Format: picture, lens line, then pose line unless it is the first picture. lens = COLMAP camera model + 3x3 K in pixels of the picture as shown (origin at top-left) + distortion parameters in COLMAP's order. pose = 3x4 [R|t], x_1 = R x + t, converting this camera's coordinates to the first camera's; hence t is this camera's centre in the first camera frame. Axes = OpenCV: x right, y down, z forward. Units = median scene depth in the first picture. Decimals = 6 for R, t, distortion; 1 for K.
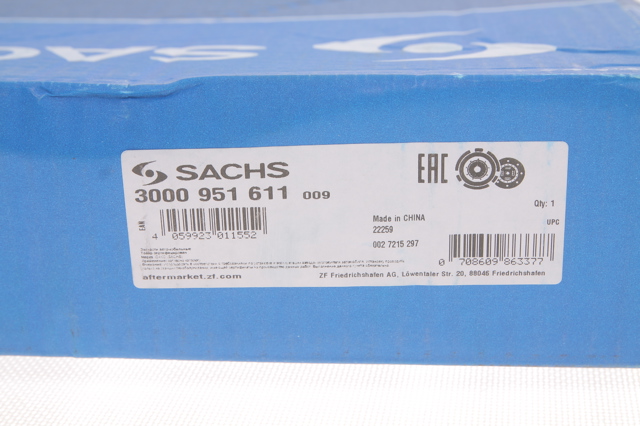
lens RADIAL K [[1461.0, 0, 321.9], [0, 1461.0, 212.8], [0, 0, 1]] dist [-0.057031, 0.000000]
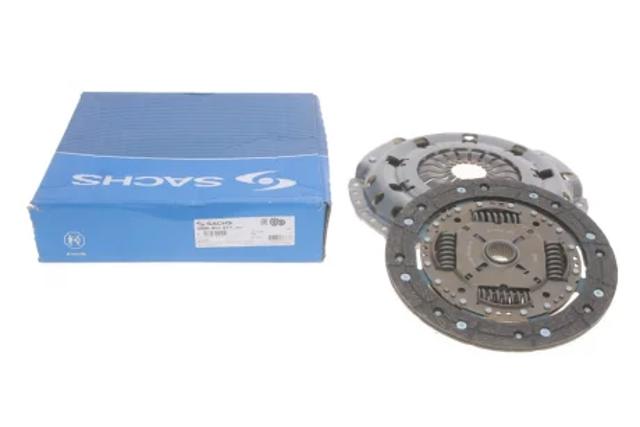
lens RADIAL K [[922.2, 0, 317.0], [0, 922.2, 215.4], [0, 0, 1]] dist [0.142767, 0.000000]
pose [[0.994504, -0.016611, 0.103373, -0.055153], [0.001183, 0.989055, 0.147544, -0.460432], [-0.104692, -0.146611, 0.983639, -1.772174]]
